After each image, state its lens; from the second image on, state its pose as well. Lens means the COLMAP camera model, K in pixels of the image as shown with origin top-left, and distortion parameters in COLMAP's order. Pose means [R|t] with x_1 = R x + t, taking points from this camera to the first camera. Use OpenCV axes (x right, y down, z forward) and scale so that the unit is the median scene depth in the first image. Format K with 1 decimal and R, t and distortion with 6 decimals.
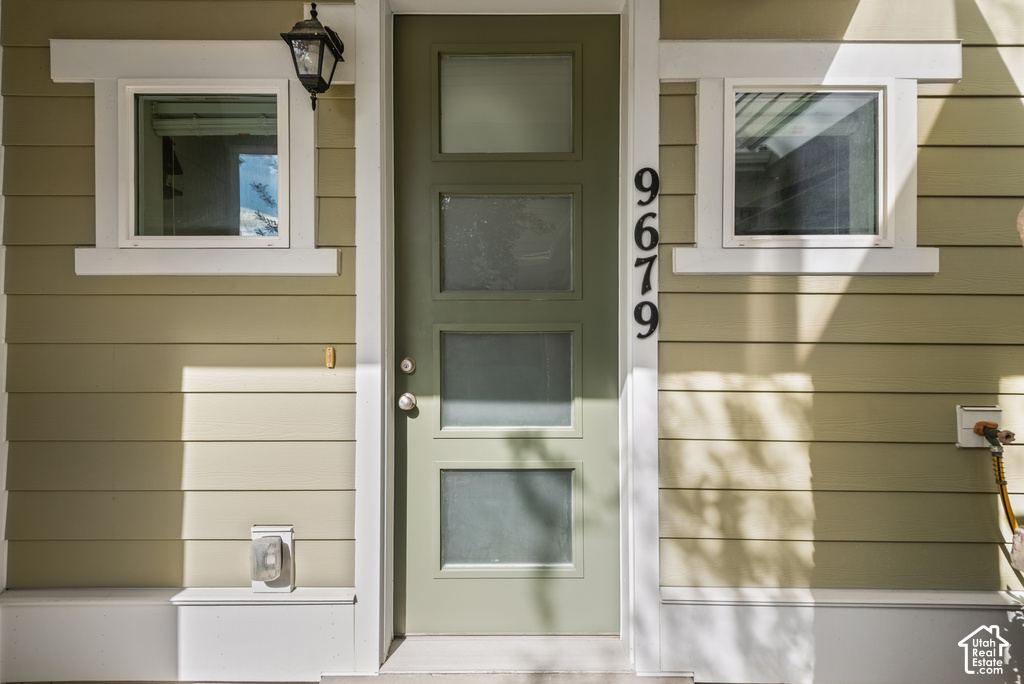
lens RADIAL K [[465.3, 0, 515.6], [0, 465.3, 333.1], [0, 0, 1]] dist [0.013719, -0.007743]
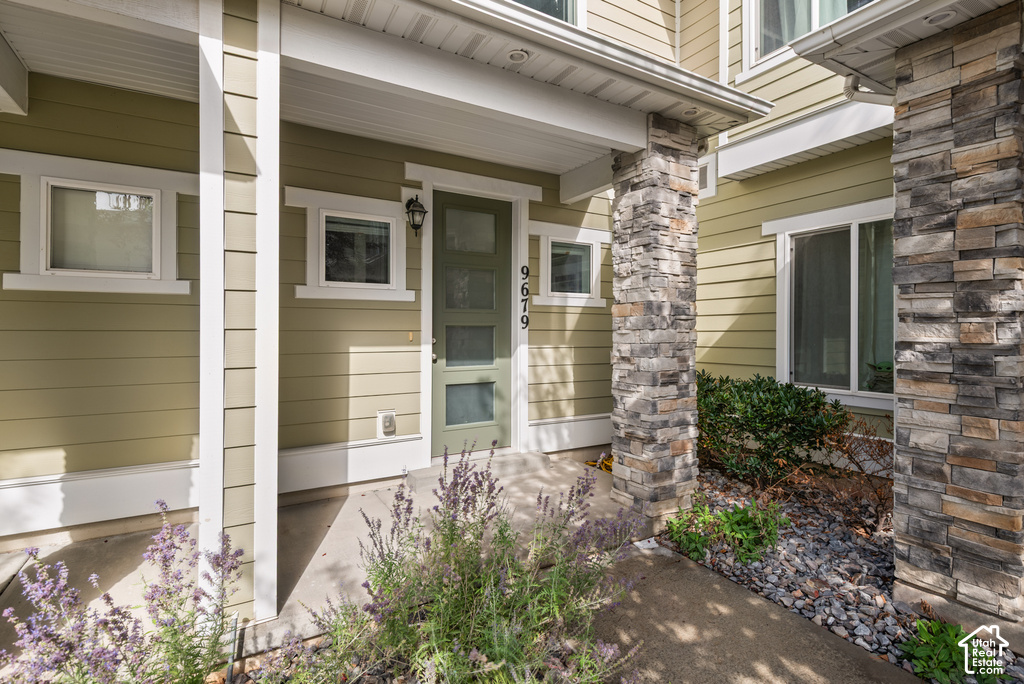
lens RADIAL K [[494.7, 0, 510.0], [0, 494.7, 336.5], [0, 0, 1]] dist [-0.002242, -0.000034]
pose [[0.852723, -0.006039, 0.522328, -1.281255], [0.002661, 0.999970, 0.007216, 0.034871], [-0.522357, -0.004764, 0.852714, -1.390257]]
